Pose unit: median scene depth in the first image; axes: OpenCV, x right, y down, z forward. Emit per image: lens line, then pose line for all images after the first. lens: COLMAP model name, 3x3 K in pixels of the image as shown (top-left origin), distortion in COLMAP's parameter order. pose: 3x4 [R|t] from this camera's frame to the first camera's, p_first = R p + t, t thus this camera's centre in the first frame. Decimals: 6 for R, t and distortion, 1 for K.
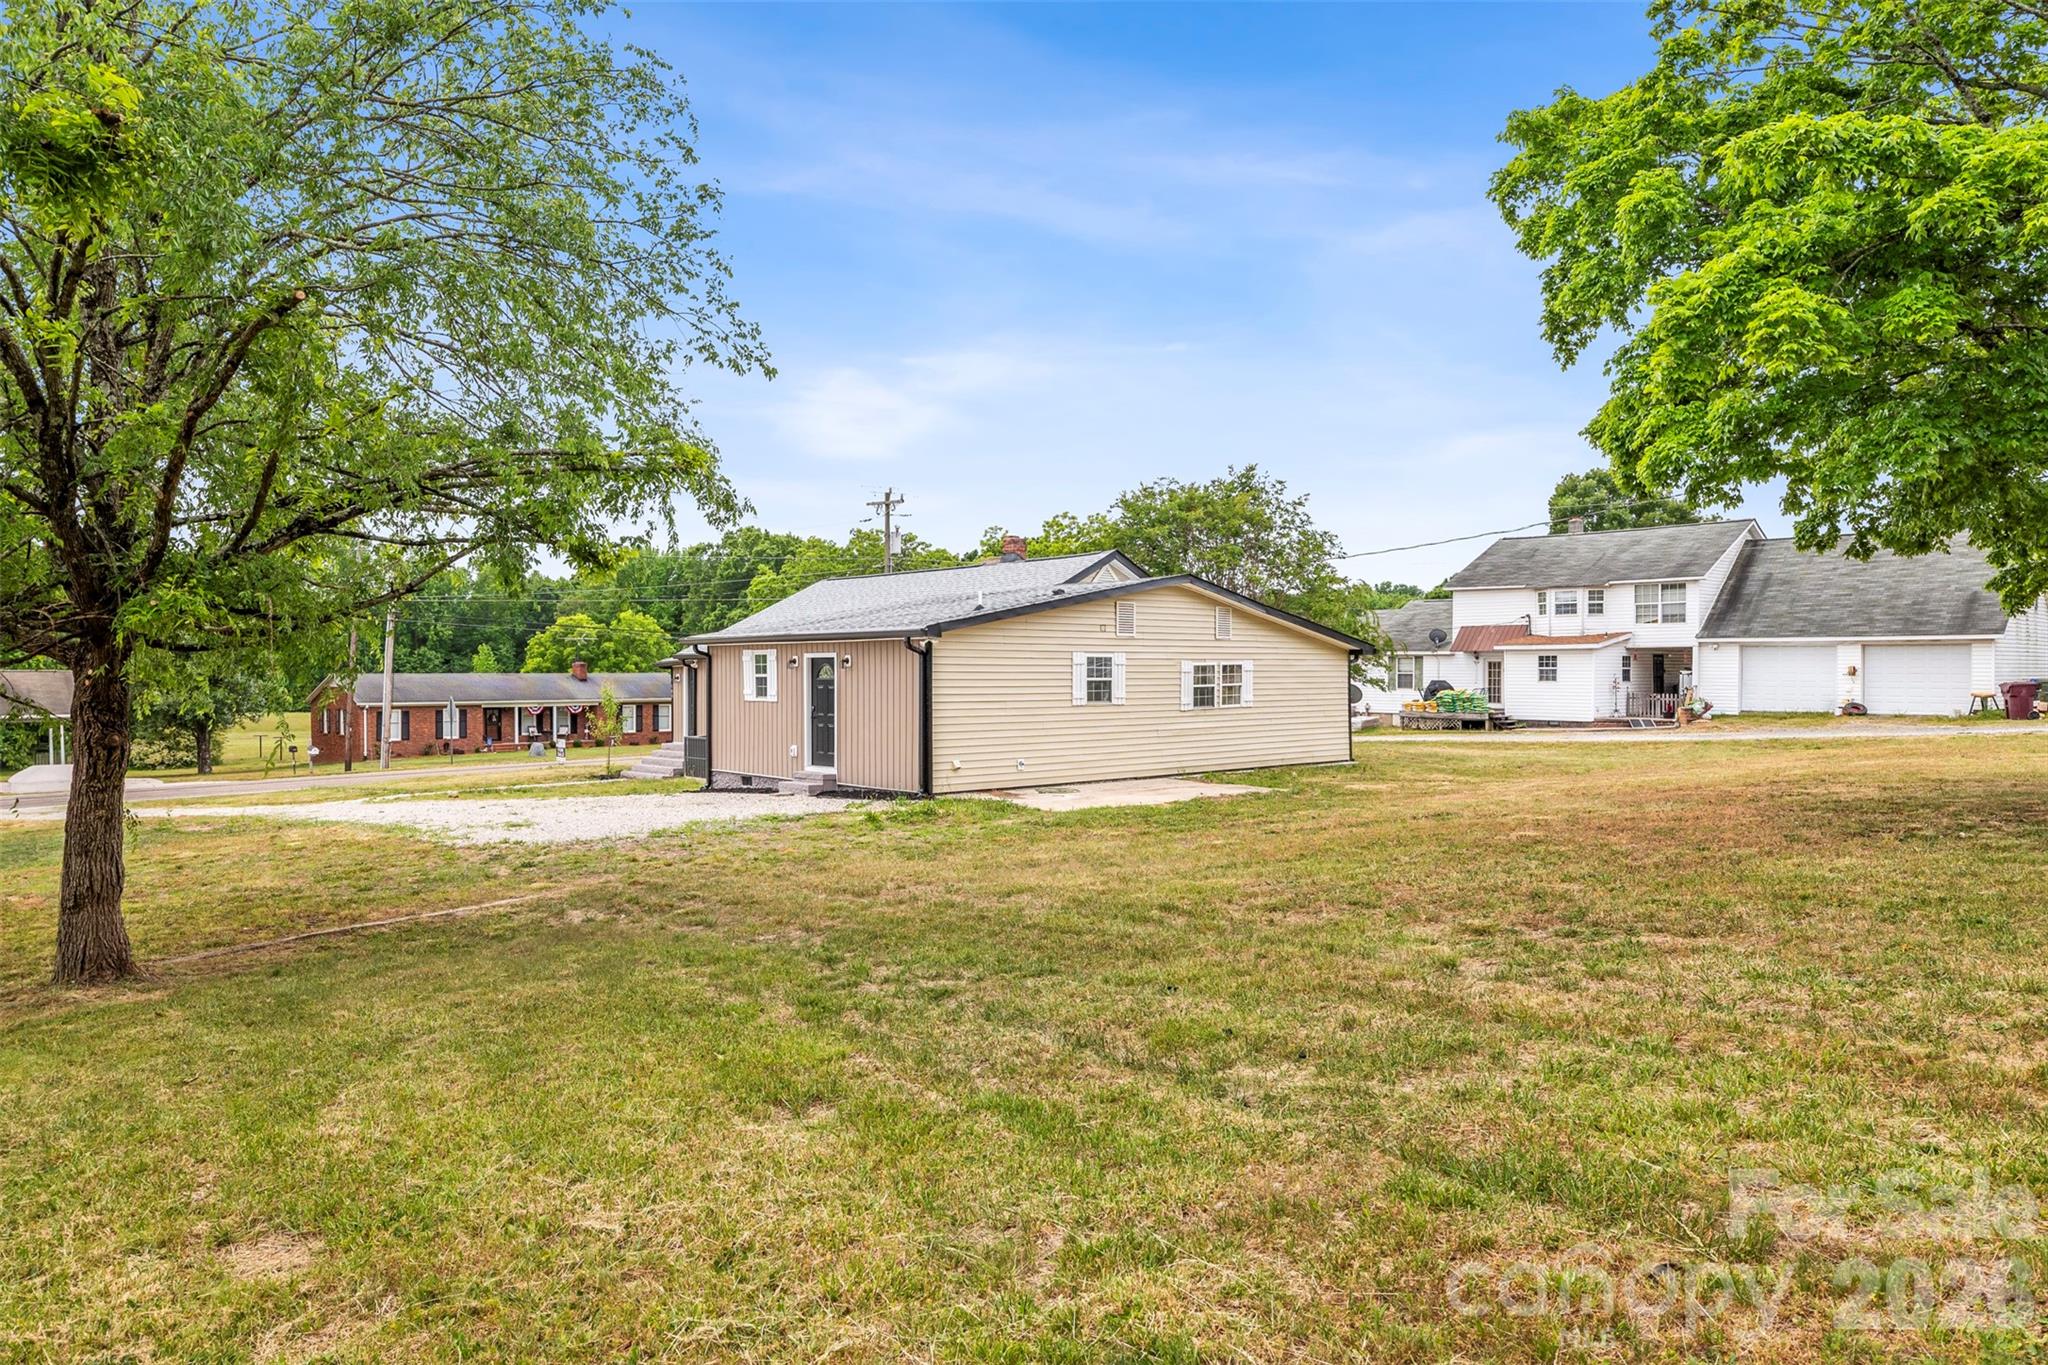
lens RADIAL K [[1378.2, 0, 1030.0], [0, 1378.2, 678.2], [0, 0, 1]] dist [-0.001530, -0.000989]
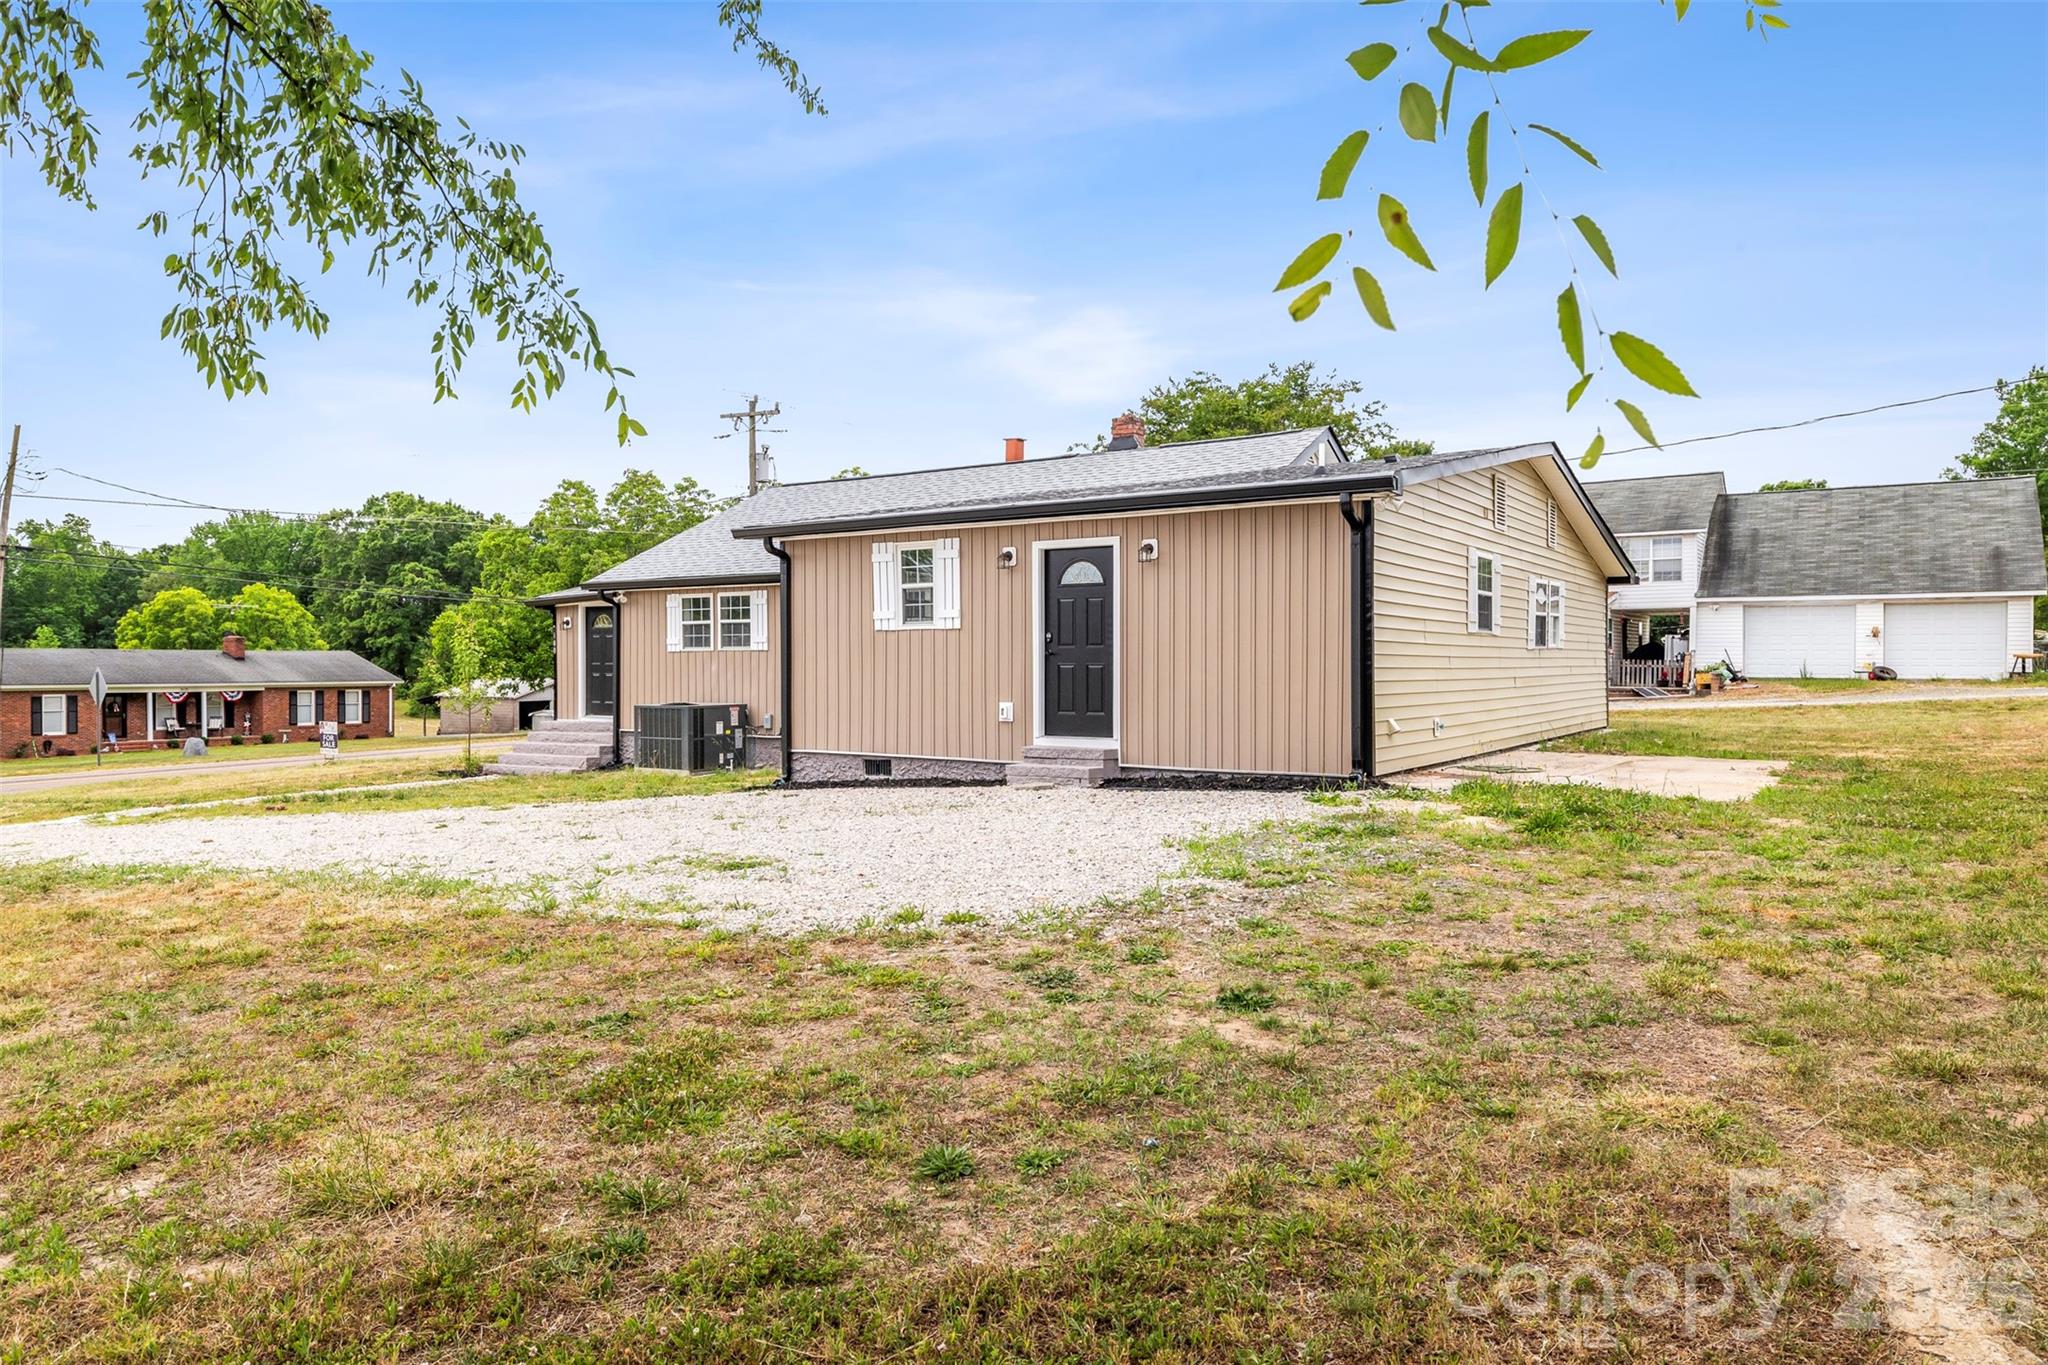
lens RADIAL K [[1378.2, 0, 1030.0], [0, 1378.2, 678.2], [0, 0, 1]] dist [-0.001530, -0.000989]
pose [[0.965966, -0.002758, 0.258654, -0.183702], [0.002161, 0.999994, 0.002593, 0.021933], [-0.258660, -0.001946, 0.965967, 0.259277]]
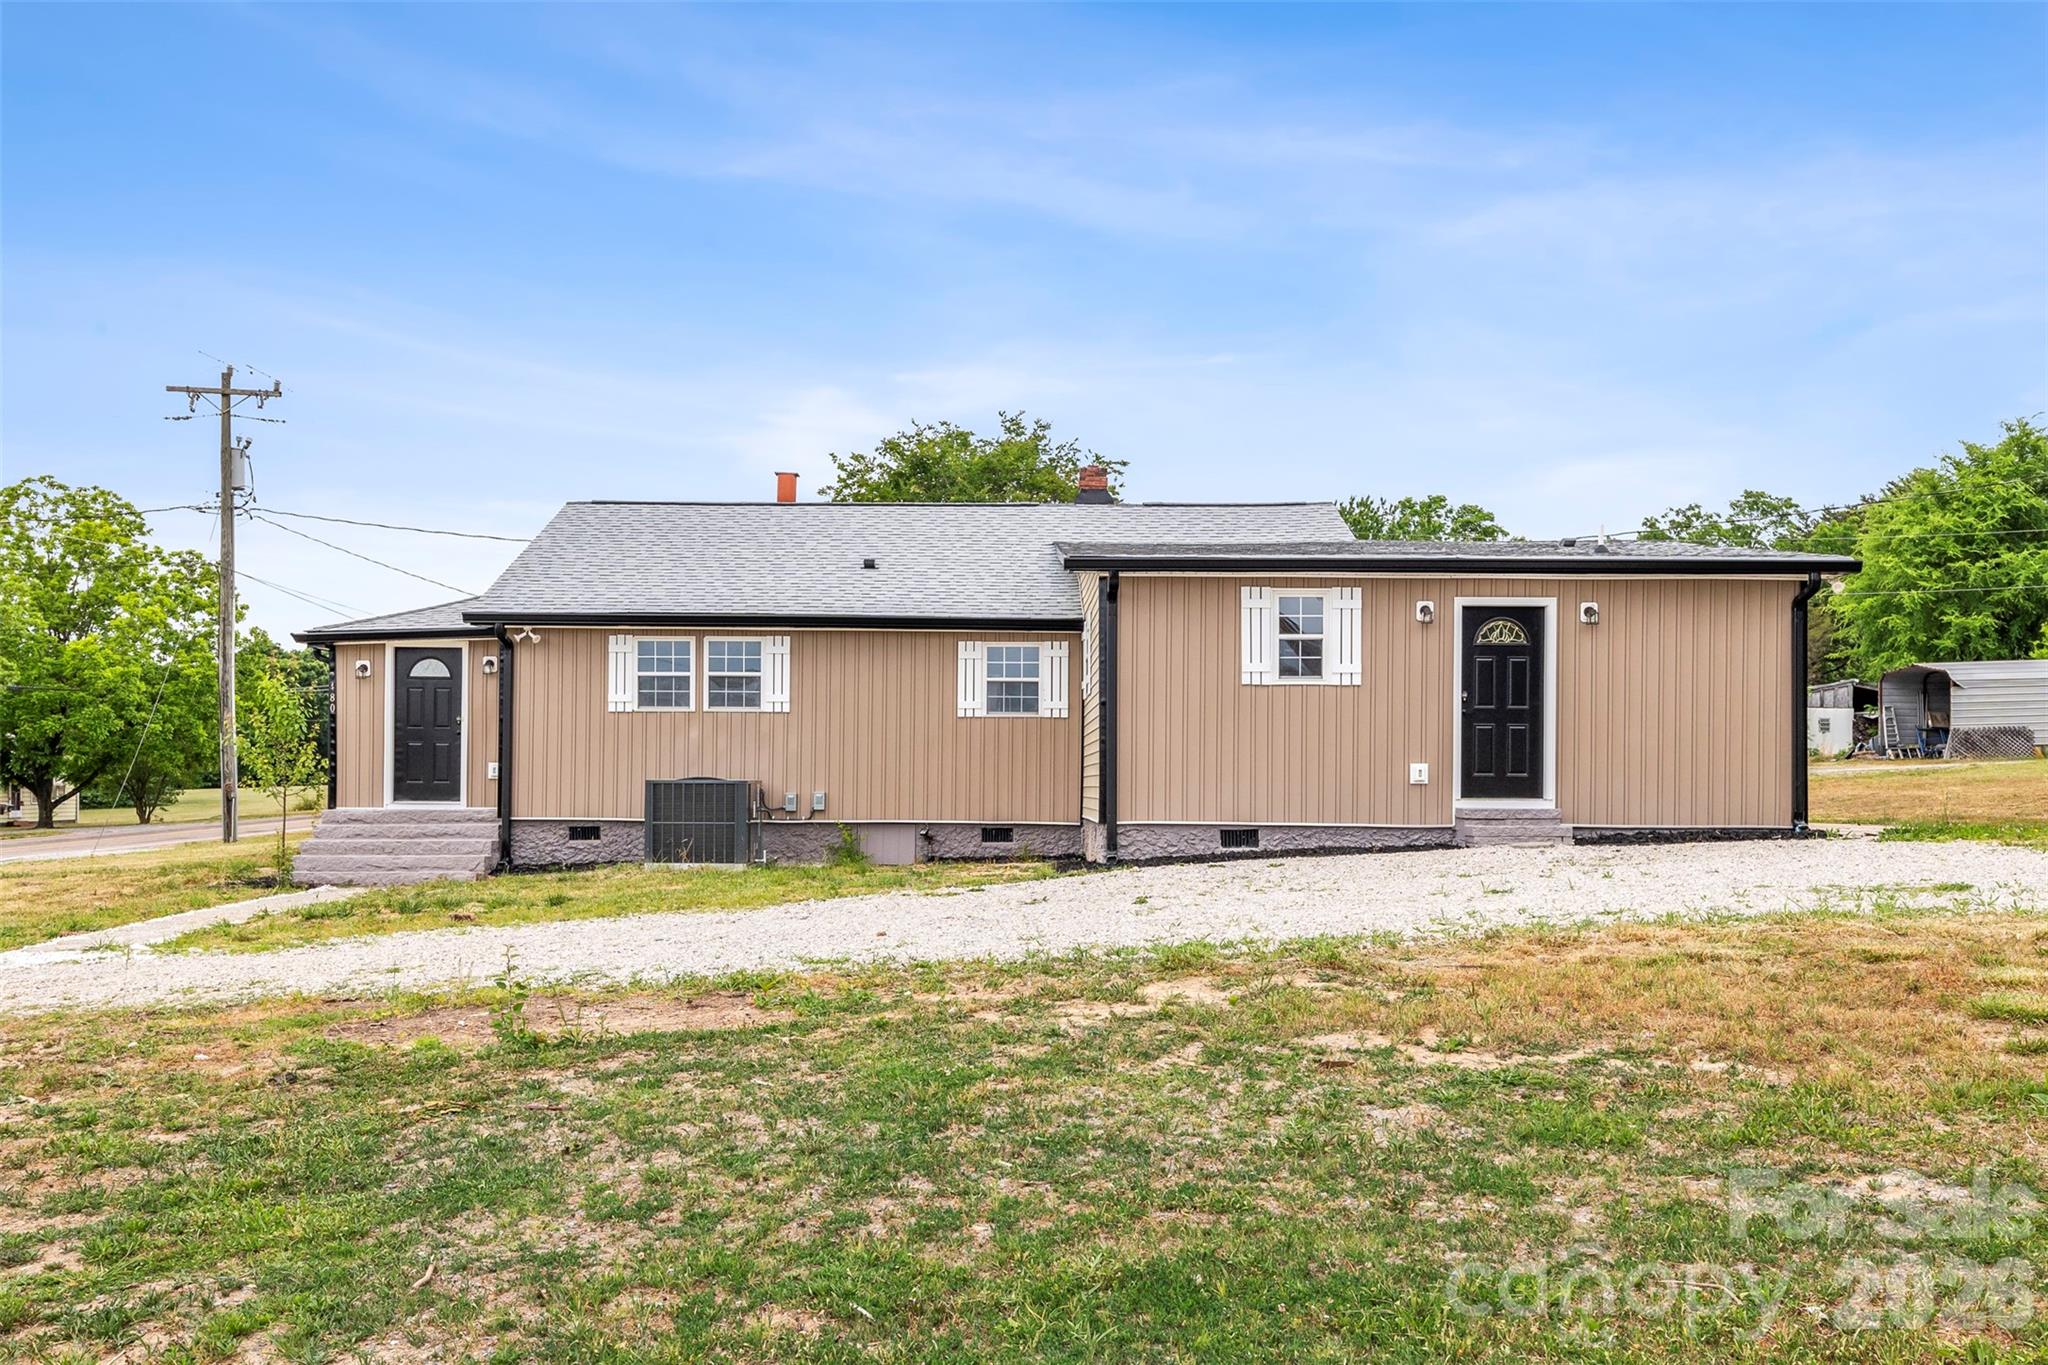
lens RADIAL K [[1617.0, 0, 1025.0], [0, 1617.0, 782.4], [0, 0, 1]] dist [0.002816, 0.000411]
pose [[0.660516, 0.002043, 0.750809, -0.449816], [-0.000180, 0.999997, -0.002563, 0.034209], [-0.750812, 0.001557, 0.660514, 0.408401]]
